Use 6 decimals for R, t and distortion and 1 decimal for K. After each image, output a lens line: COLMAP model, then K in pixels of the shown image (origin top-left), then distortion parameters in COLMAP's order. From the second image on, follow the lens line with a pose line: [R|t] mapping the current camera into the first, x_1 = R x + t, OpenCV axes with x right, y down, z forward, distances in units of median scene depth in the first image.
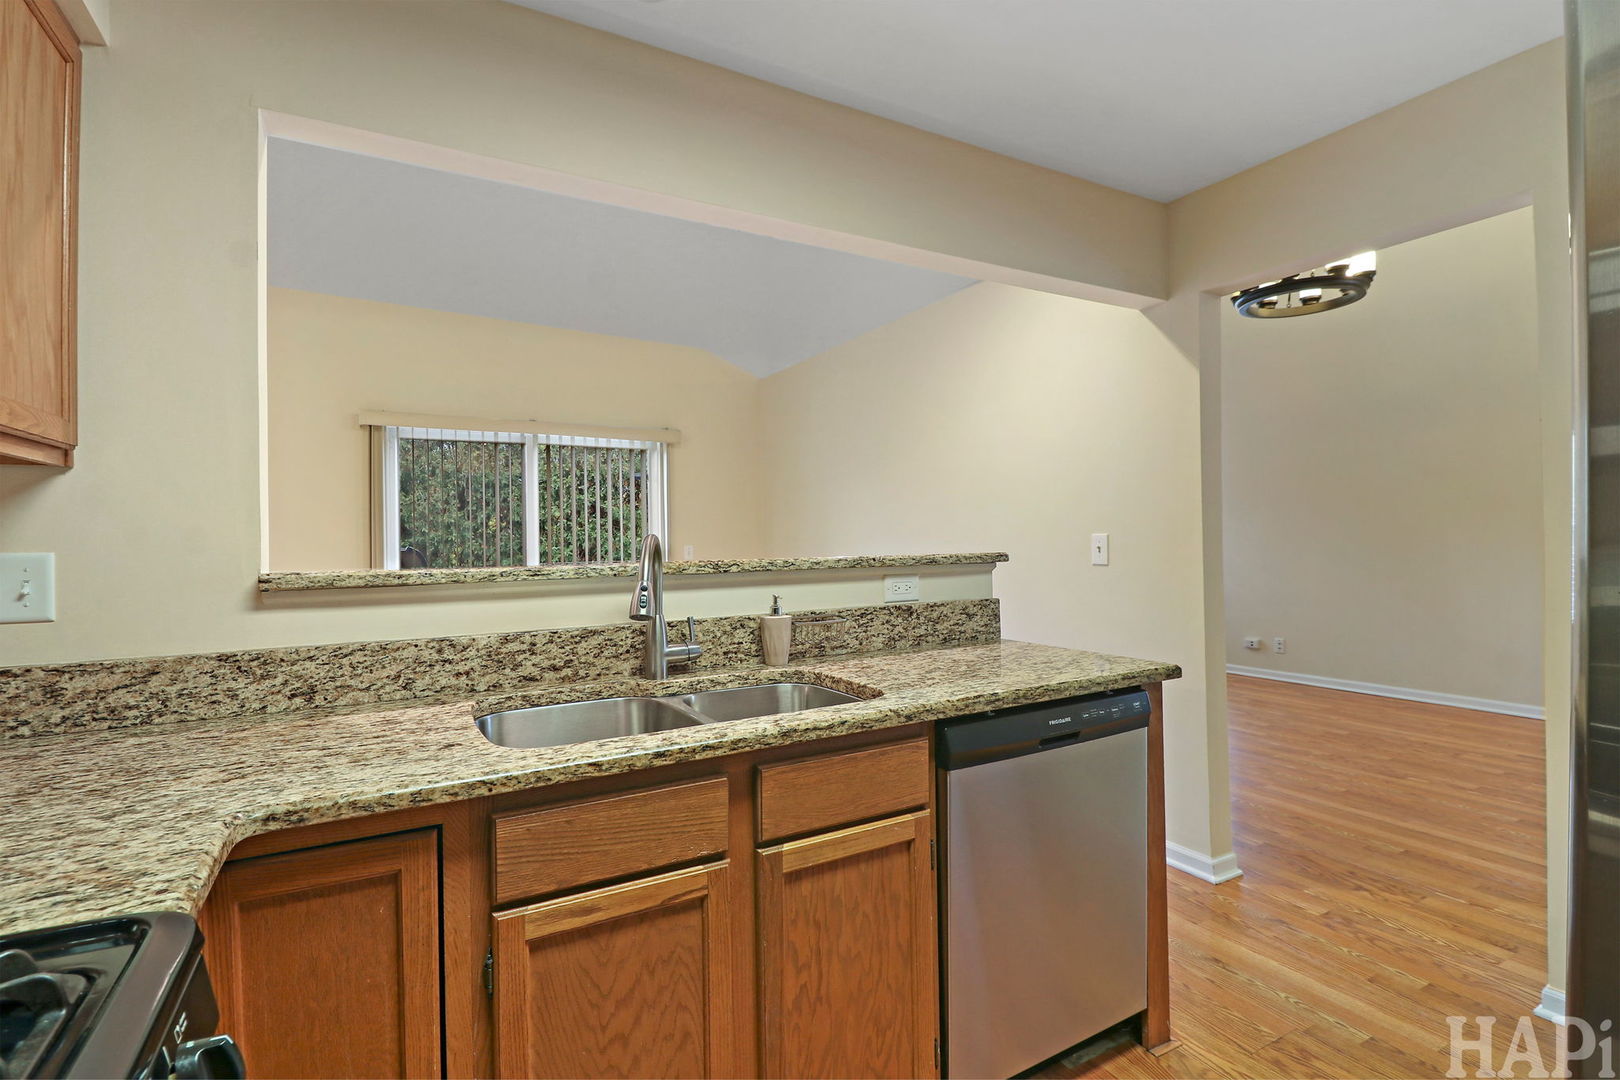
lens RADIAL K [[763.3, 0, 811.6], [0, 763.3, 534.8], [0, 0, 1]] dist [-0.006483, -0.001471]
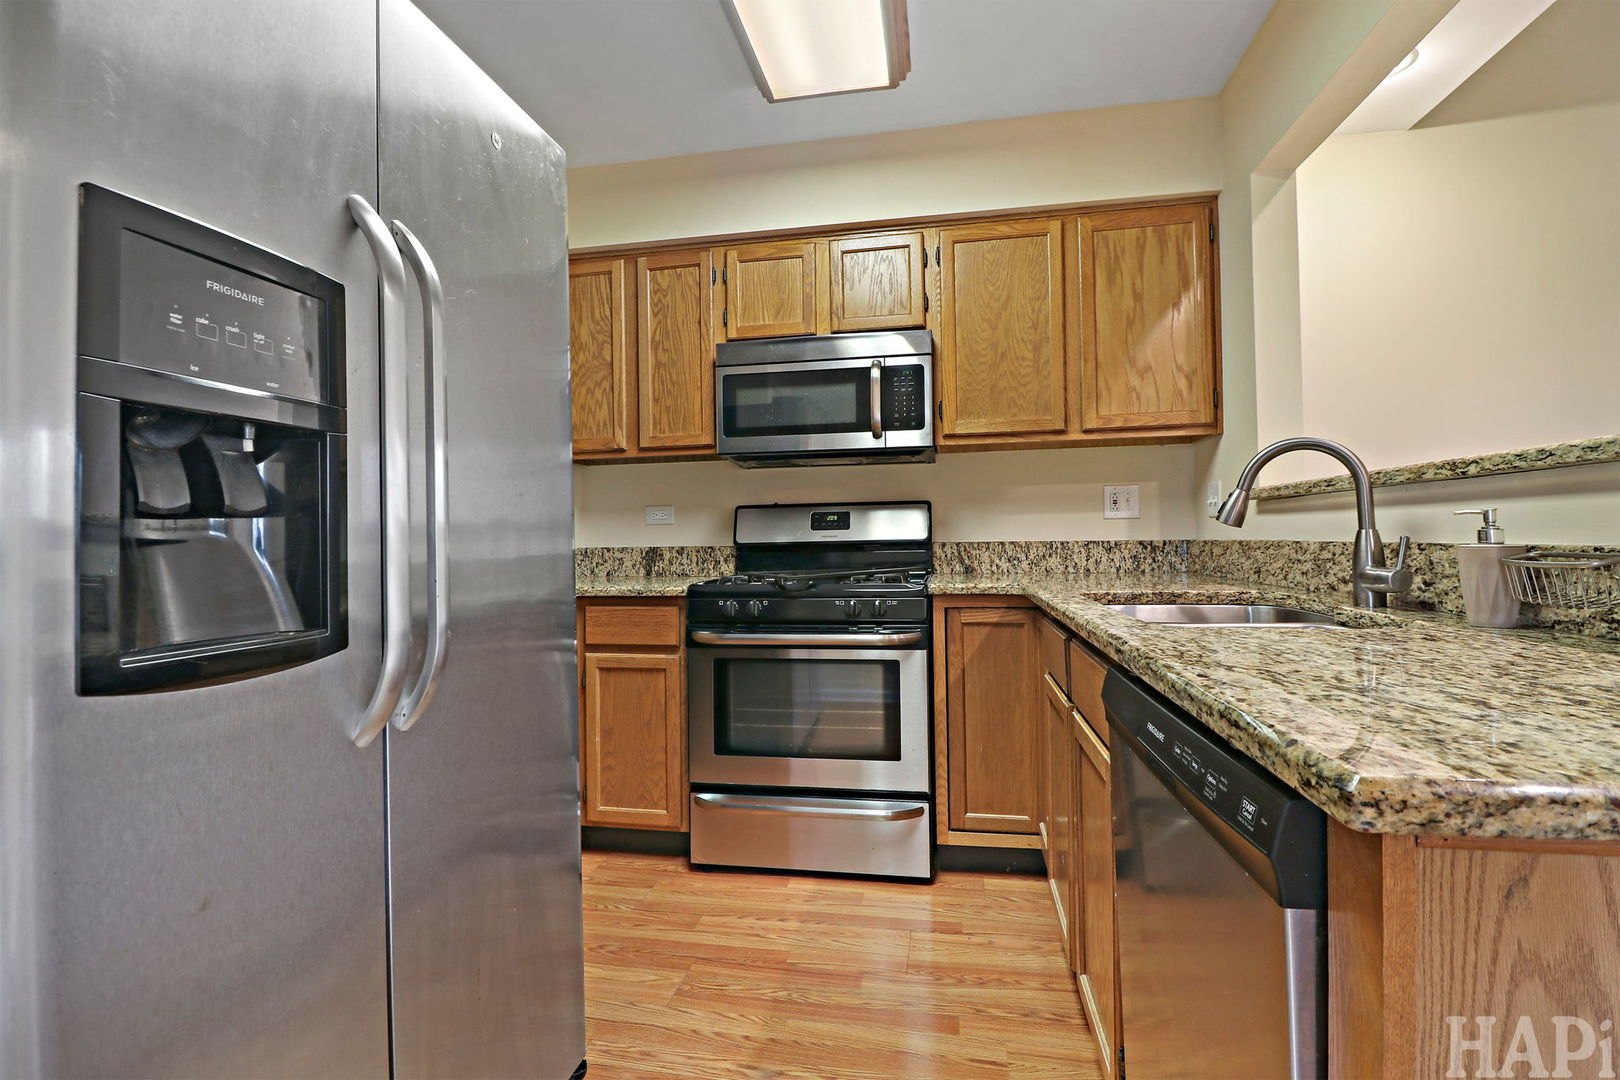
lens RADIAL K [[763.3, 0, 807.7], [0, 763.3, 534.9], [0, 0, 1]] dist [-0.006483, -0.001471]
pose [[-0.638277, 0.019571, -0.769558, 0.765108], [0.017904, 0.999784, 0.010577, 0.084734], [0.769599, -0.007027, -0.638489, 0.988362]]
